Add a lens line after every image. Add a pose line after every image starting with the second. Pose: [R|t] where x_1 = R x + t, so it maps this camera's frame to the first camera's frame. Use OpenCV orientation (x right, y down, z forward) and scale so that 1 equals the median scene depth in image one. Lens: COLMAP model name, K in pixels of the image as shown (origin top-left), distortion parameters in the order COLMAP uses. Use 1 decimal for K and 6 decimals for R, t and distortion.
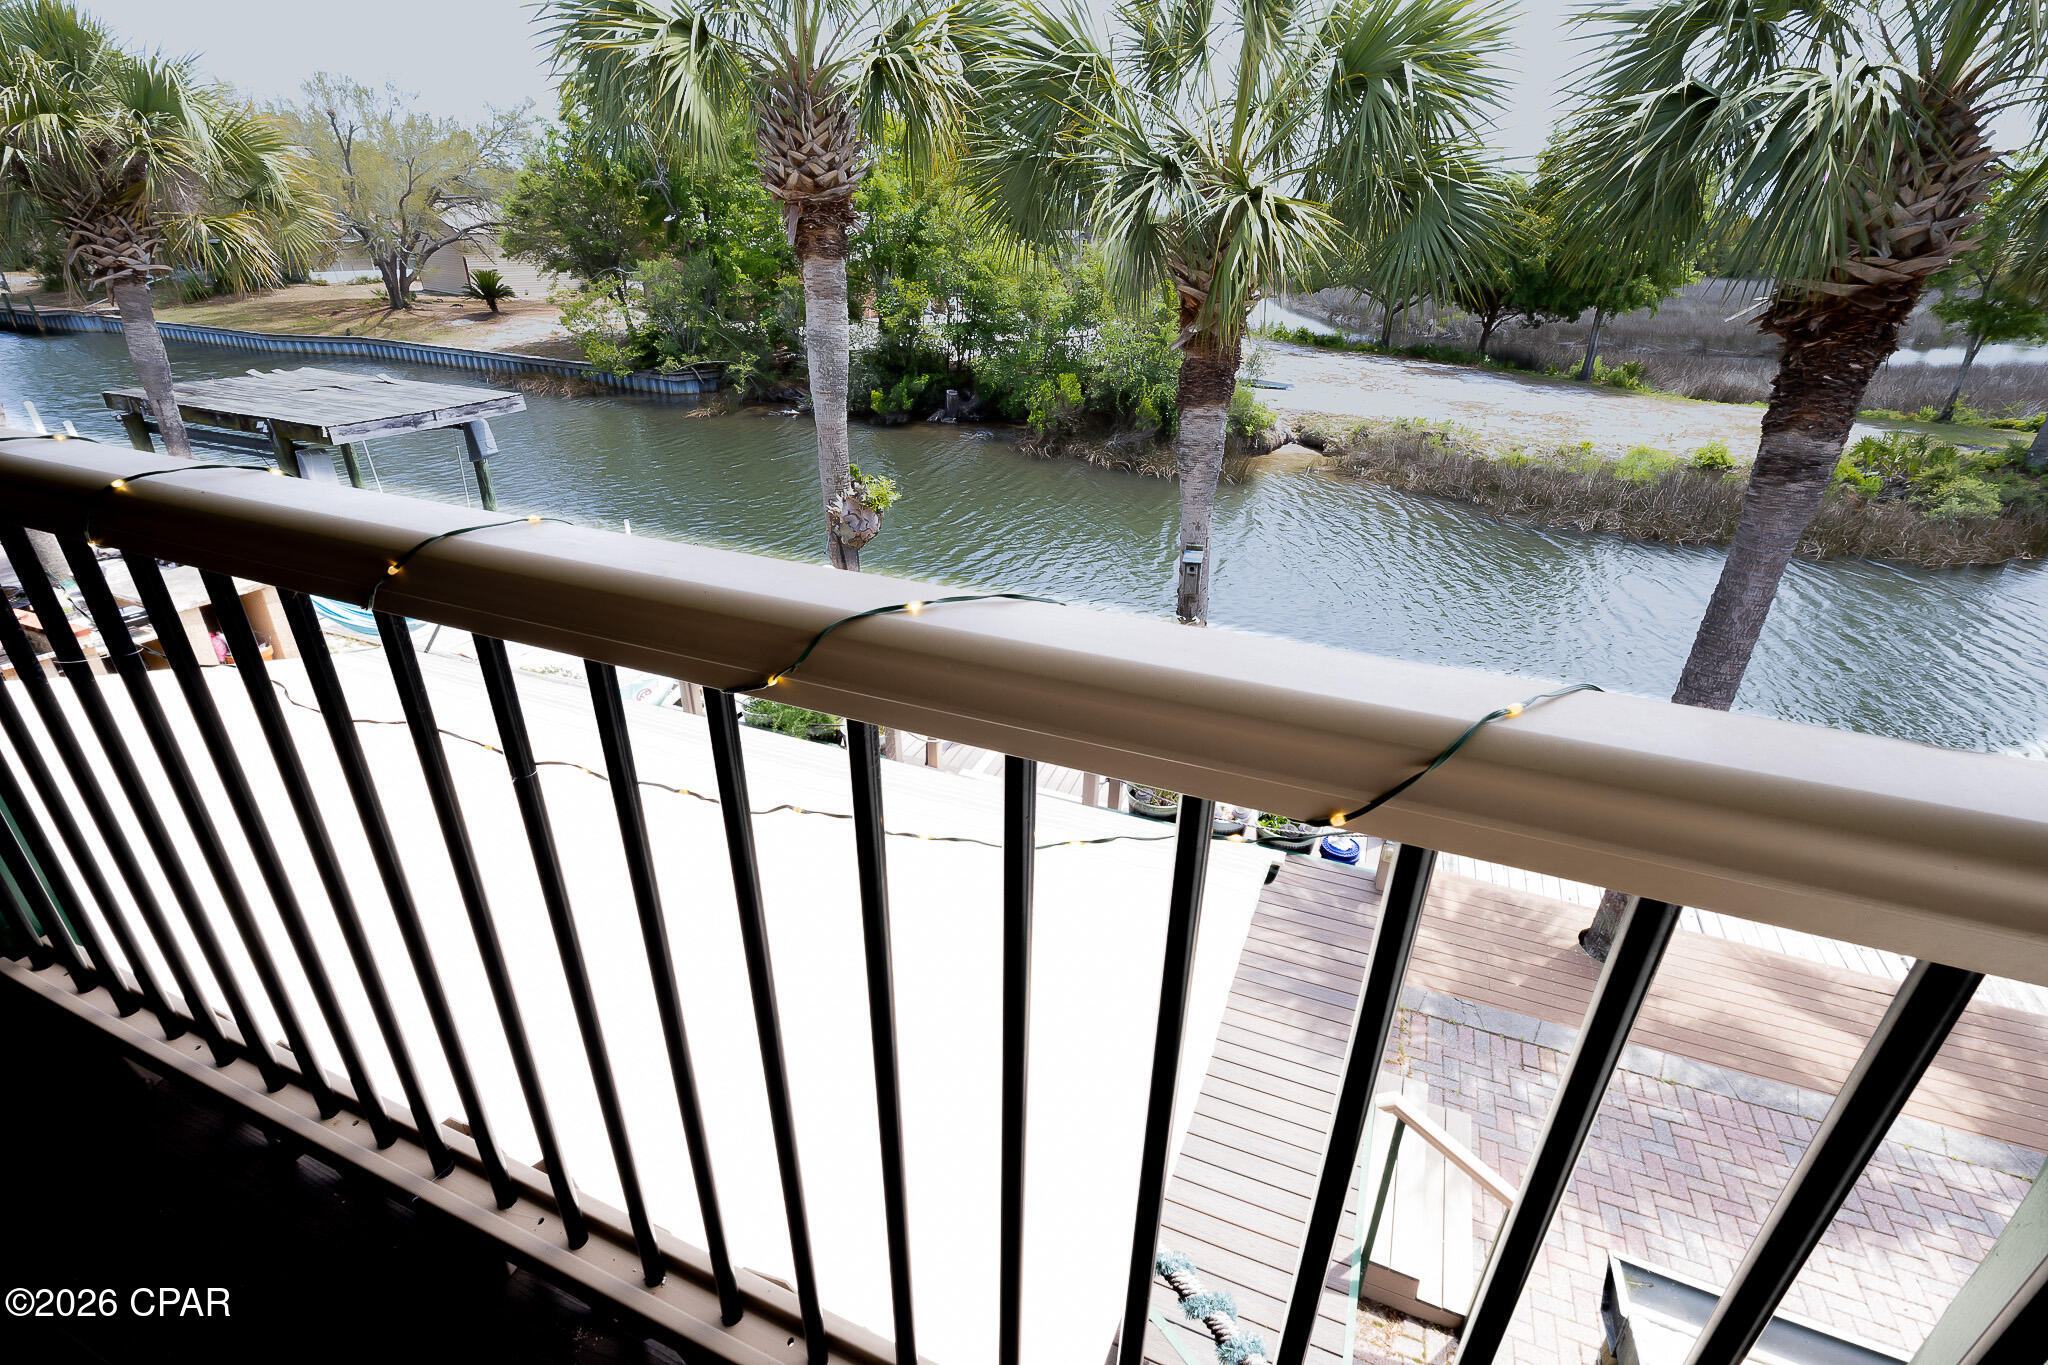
lens RADIAL K [[944.9, 0, 1015.0], [0, 944.9, 686.0], [0, 0, 1]] dist [0.002437, -0.000105]
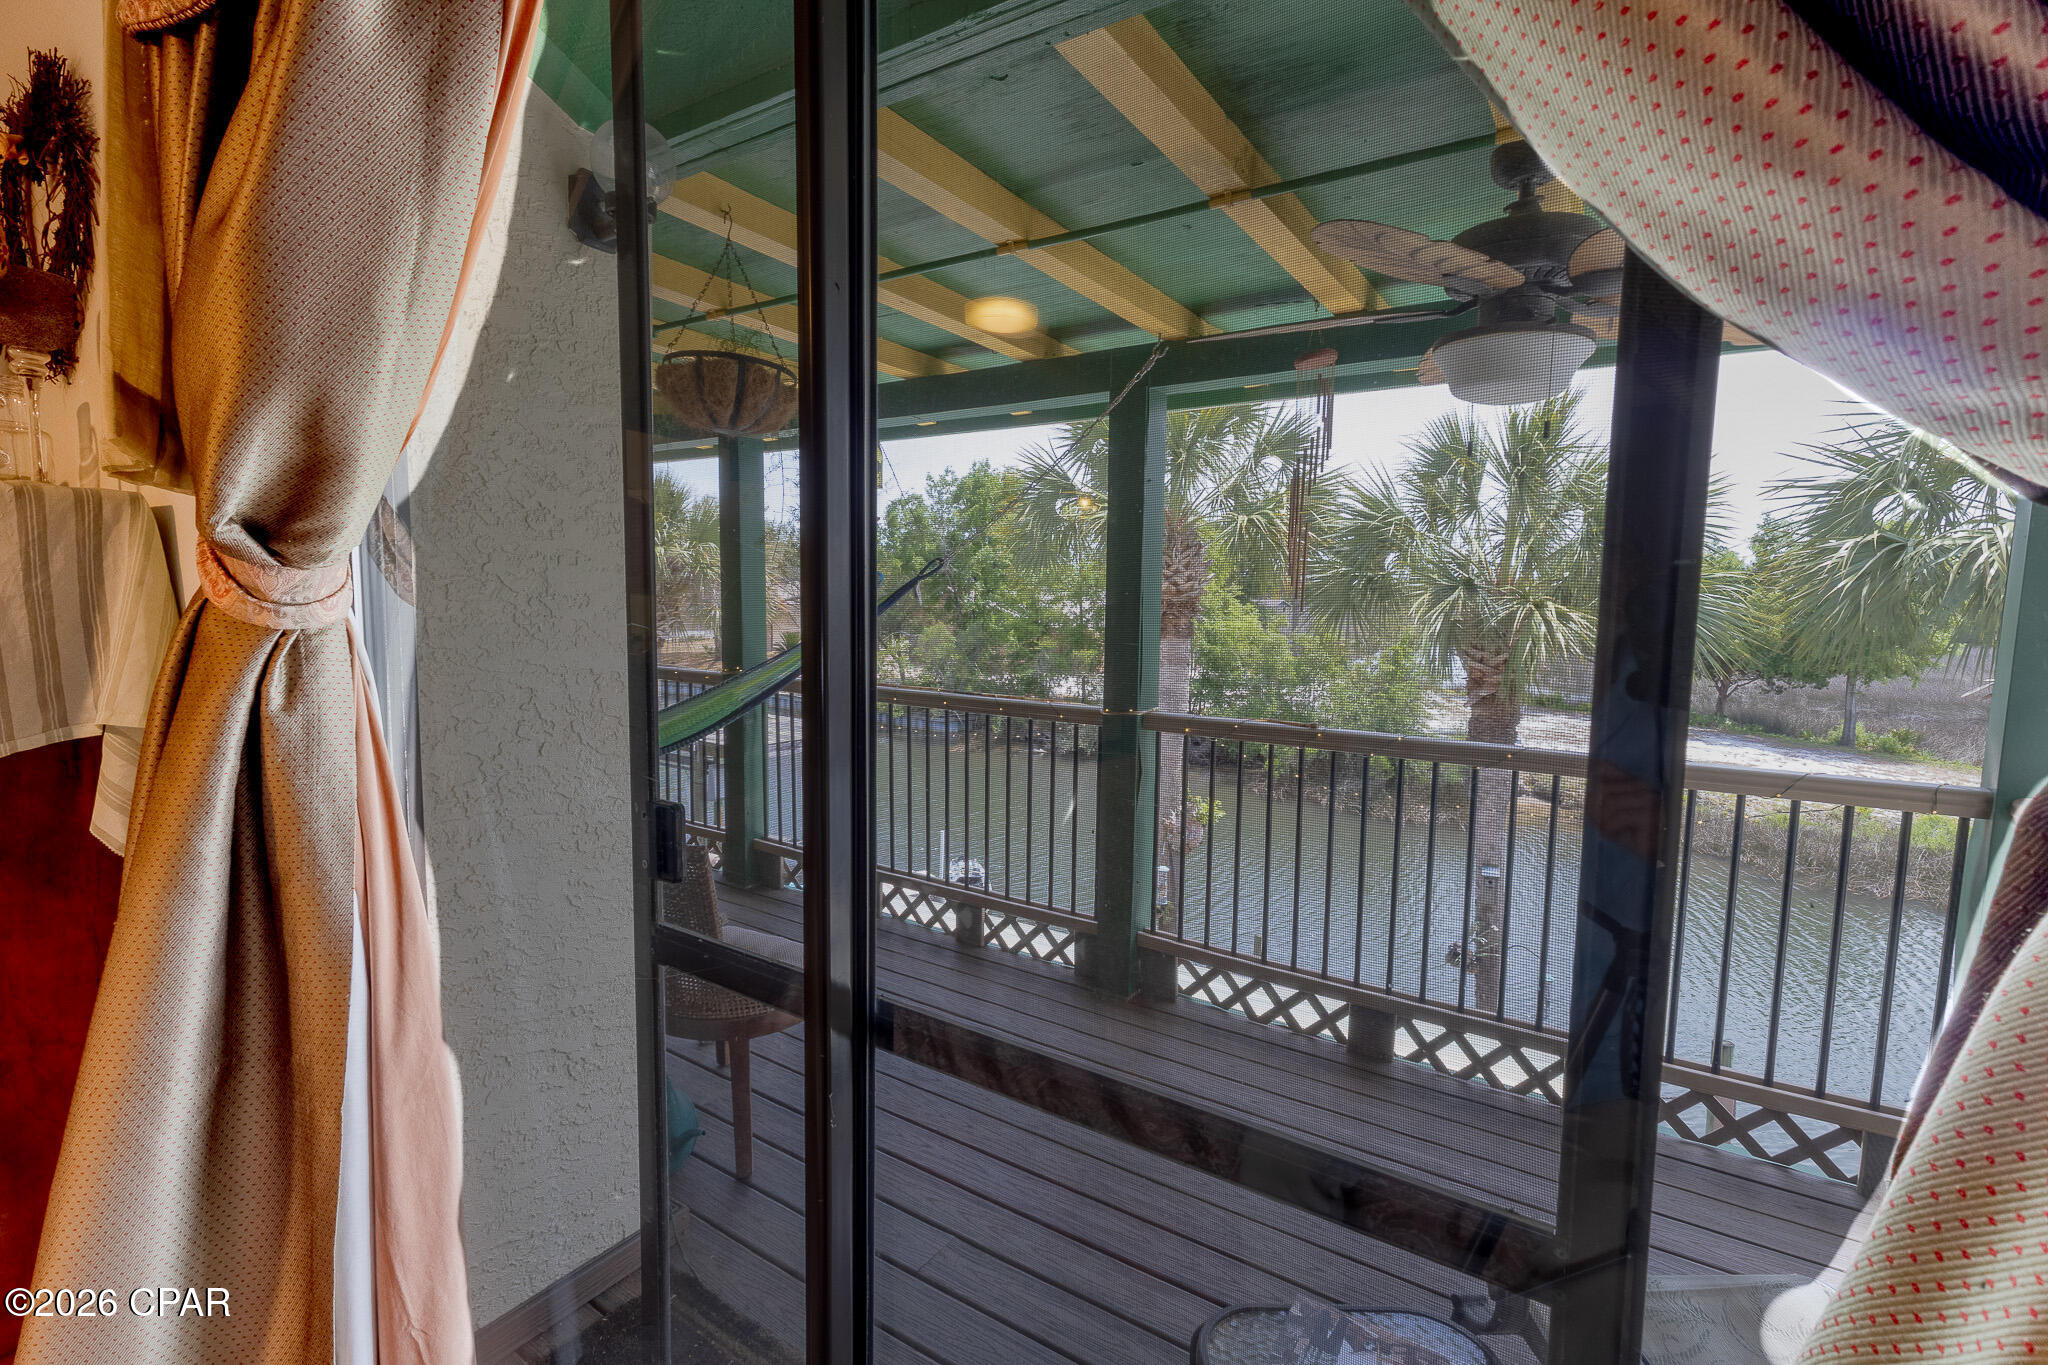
lens RADIAL K [[944.9, 0, 1011.5], [0, 944.9, 678.2], [0, 0, 1]] dist [0.002437, -0.000105]
pose [[0.978934, 0.016814, -0.203483, -0.052435], [-0.088279, 0.933492, -0.347563, 0.032770], [0.184106, 0.358205, 0.915311, -0.091478]]
